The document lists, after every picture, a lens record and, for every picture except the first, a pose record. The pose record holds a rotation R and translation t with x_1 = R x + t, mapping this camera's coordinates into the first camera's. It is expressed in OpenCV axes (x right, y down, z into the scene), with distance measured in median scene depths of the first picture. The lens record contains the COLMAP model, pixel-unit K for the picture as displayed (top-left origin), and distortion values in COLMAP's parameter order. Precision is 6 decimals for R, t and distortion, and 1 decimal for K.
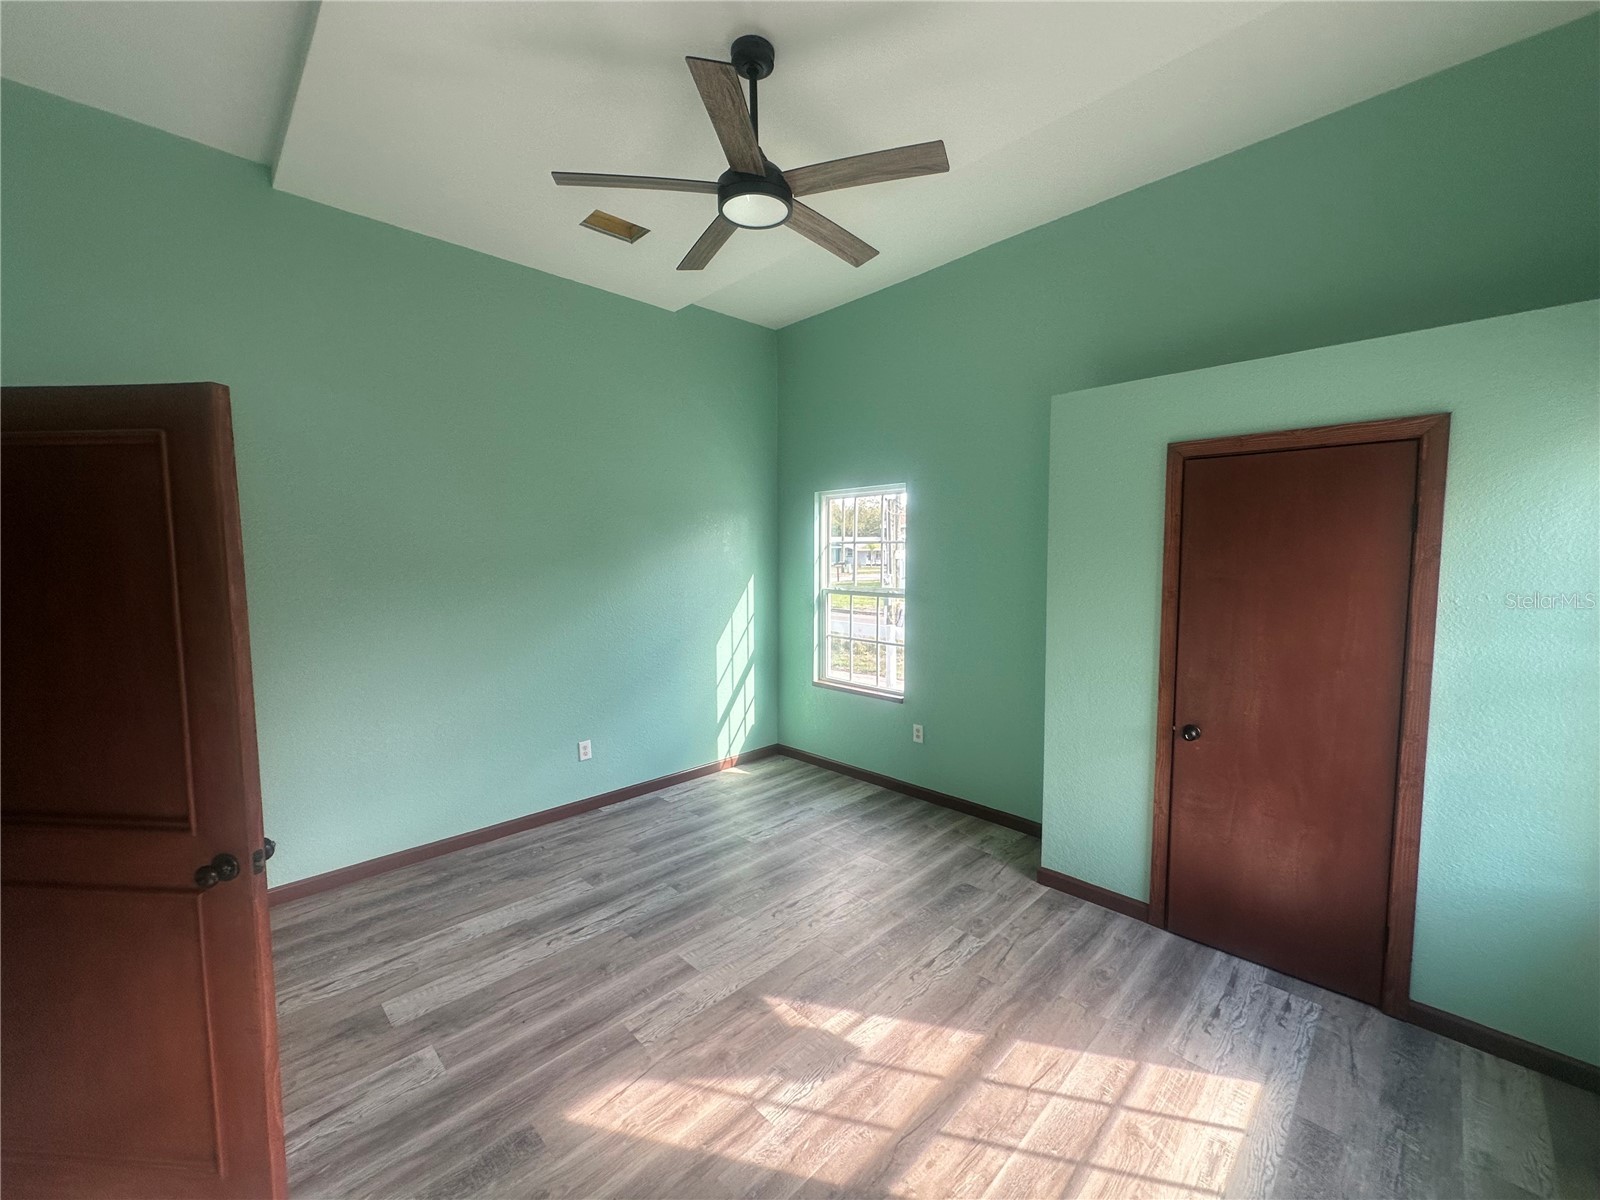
lens RADIAL K [[642.1, 0, 801.5], [0, 642.1, 599.2], [0, 0, 1]] dist [-0.001577, 0.000698]
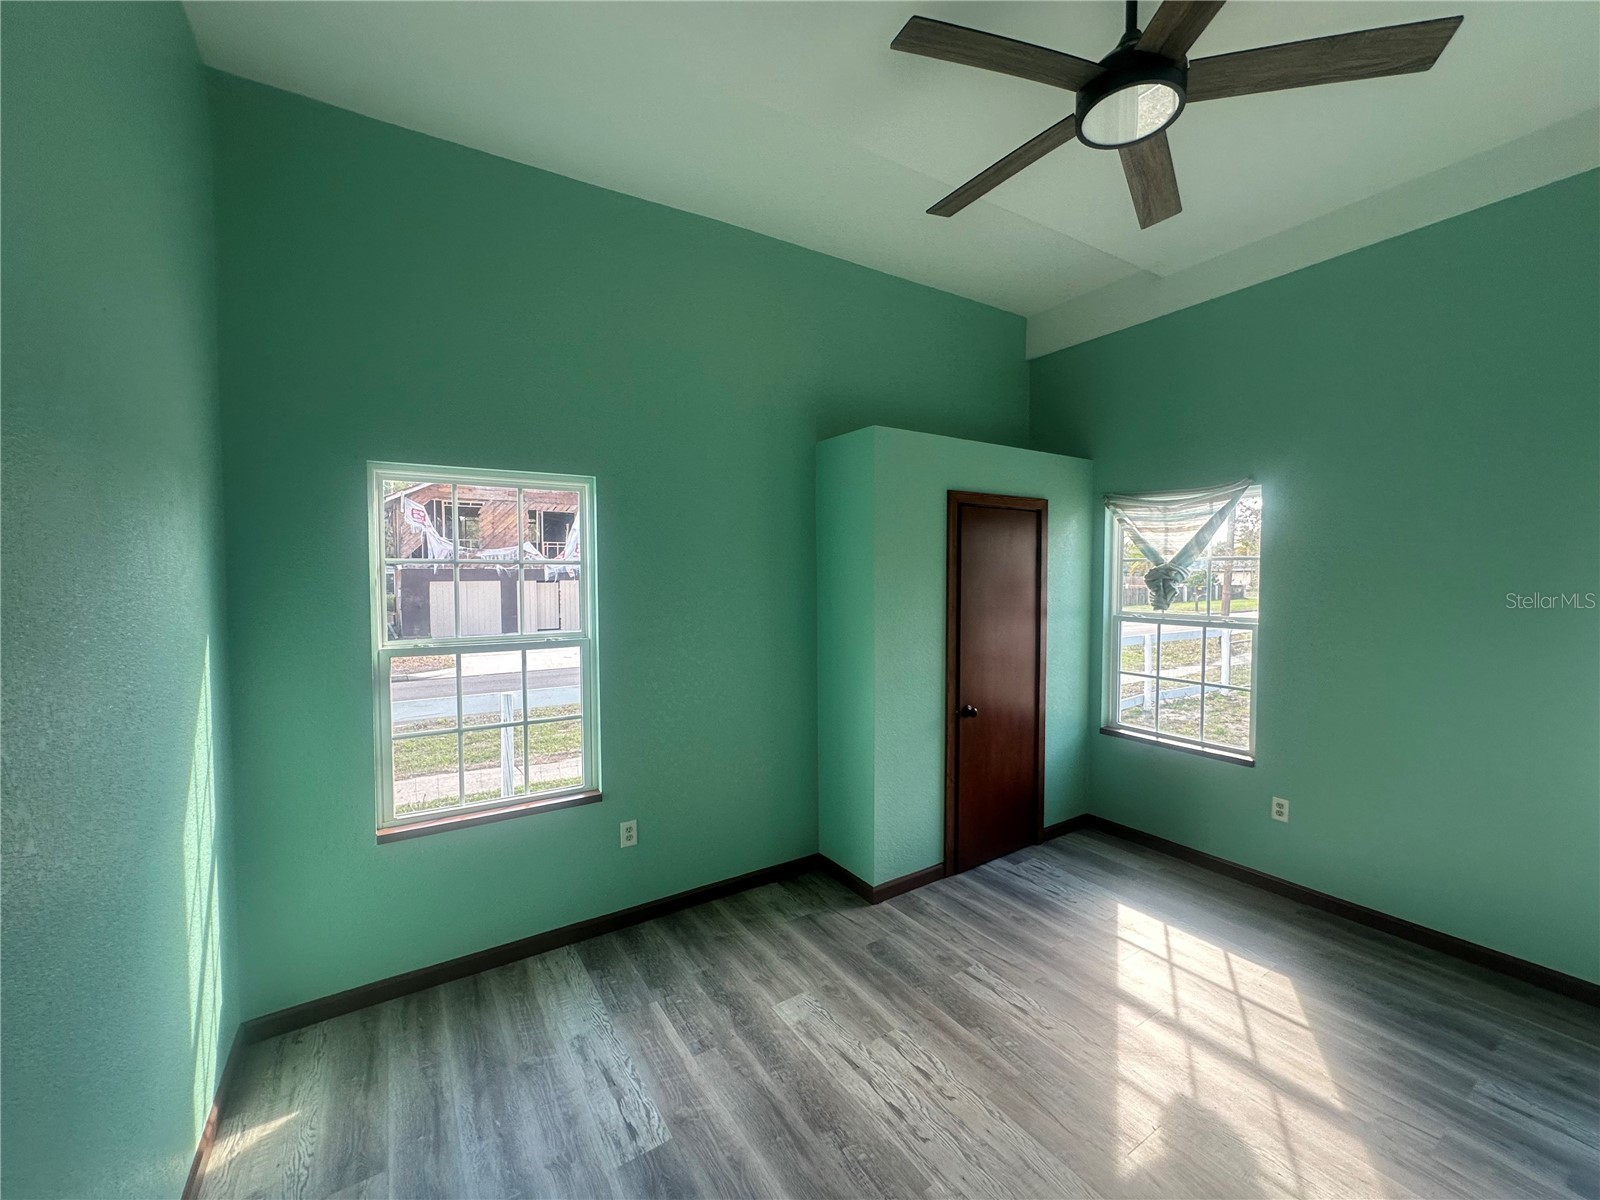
lens RADIAL K [[642.1, 0, 804.4], [0, 642.1, 599.0], [0, 0, 1]] dist [-0.001577, 0.000698]
pose [[0.200550, -0.028632, 0.979265, -0.632335], [0.081830, 0.996569, 0.012379, -0.055772], [-0.976260, 0.077651, 0.202205, 0.884204]]
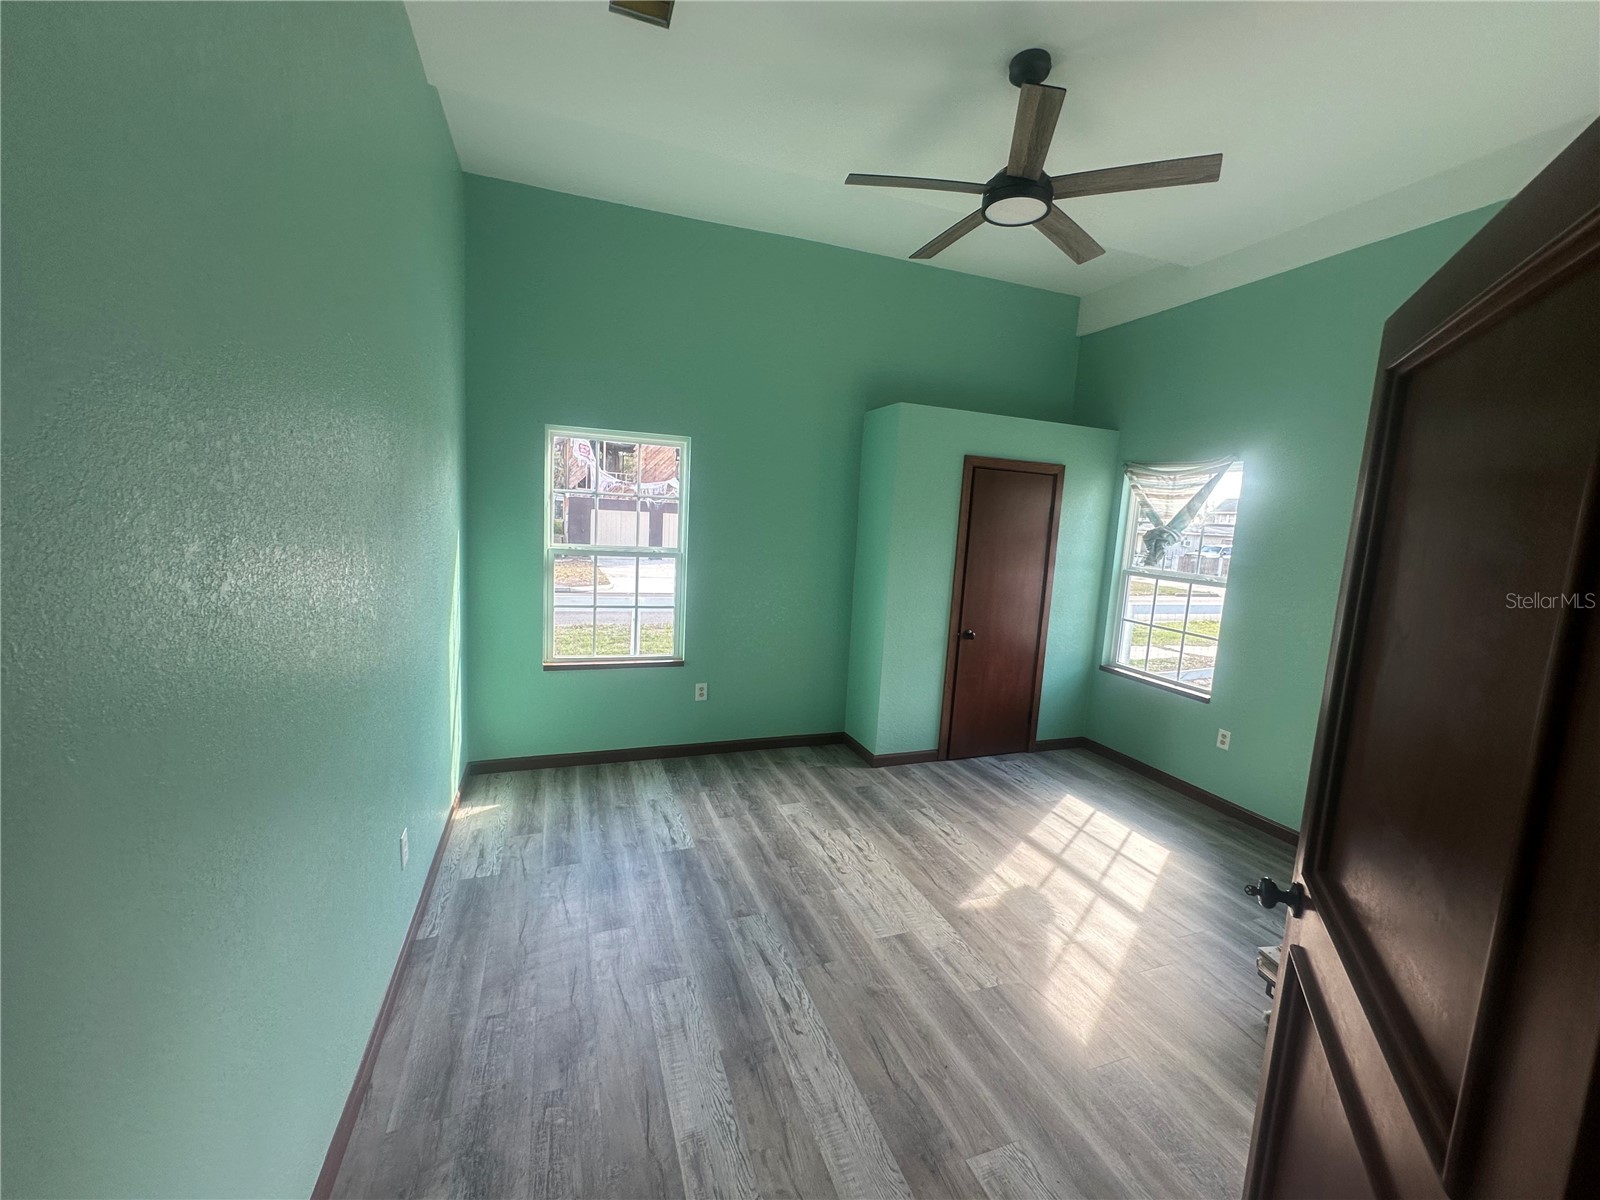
lens RADIAL K [[642.1, 0, 804.5], [0, 642.1, 597.9], [0, 0, 1]] dist [-0.001577, 0.000698]
pose [[0.402550, -0.083575, 0.911575, -0.898516], [0.015453, 0.996302, 0.084518, -0.027380], [-0.915268, -0.019936, 0.402353, 0.612444]]
